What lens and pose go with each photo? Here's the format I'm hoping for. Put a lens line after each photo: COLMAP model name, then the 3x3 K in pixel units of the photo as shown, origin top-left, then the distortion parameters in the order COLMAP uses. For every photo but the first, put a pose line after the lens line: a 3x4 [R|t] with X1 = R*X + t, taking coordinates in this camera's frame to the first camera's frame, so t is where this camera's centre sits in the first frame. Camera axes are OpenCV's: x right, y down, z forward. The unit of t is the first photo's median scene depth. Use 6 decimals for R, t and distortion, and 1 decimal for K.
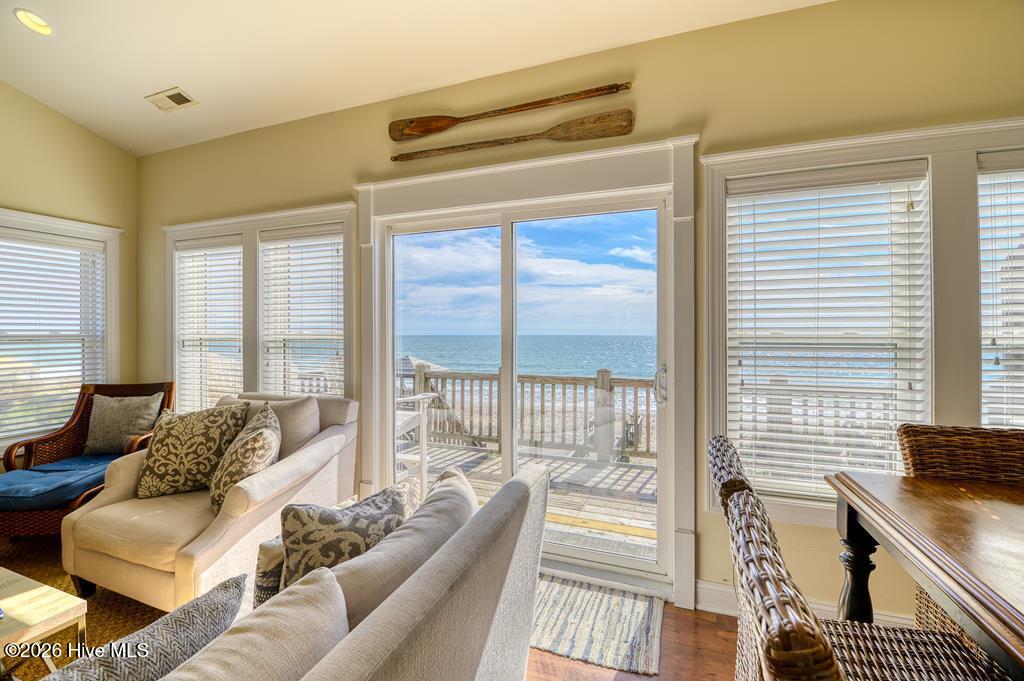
lens RADIAL K [[453.7, 0, 512.0], [0, 453.7, 340.5], [0, 0, 1]] dist [-0.002453, -0.010918]
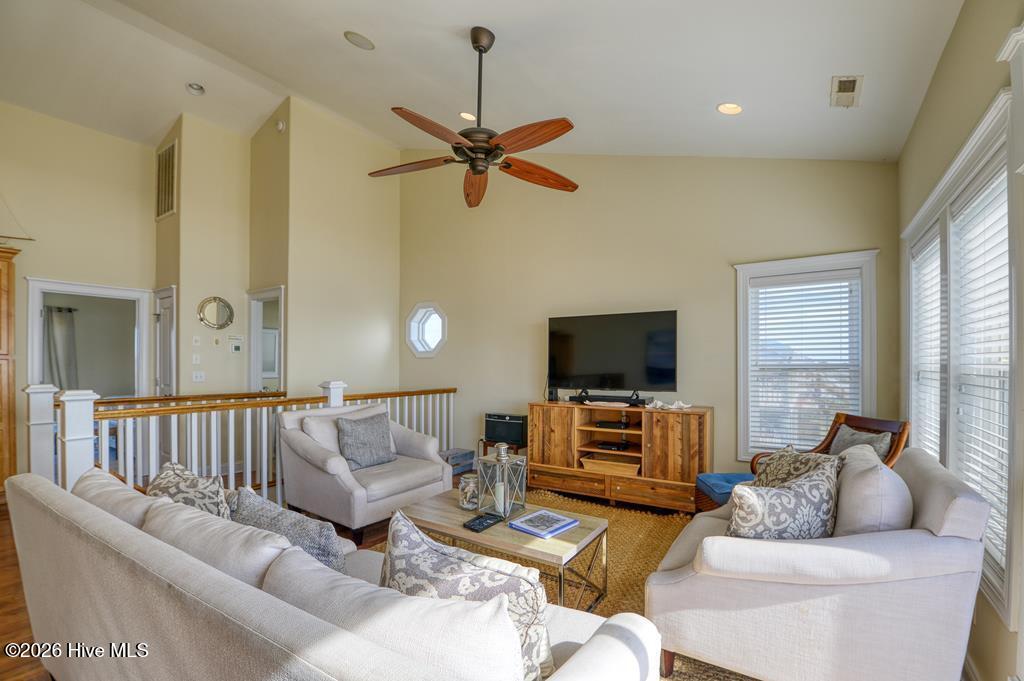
lens RADIAL K [[442.0, 0, 513.8], [0, 442.0, 366.2], [0, 0, 1]] dist [-0.000293, -0.009368]
pose [[-0.223236, 0.003553, -0.974758, 0.183117], [-0.010621, 0.999925, 0.006078, -0.006387], [0.974707, 0.011709, -0.223181, 0.509329]]
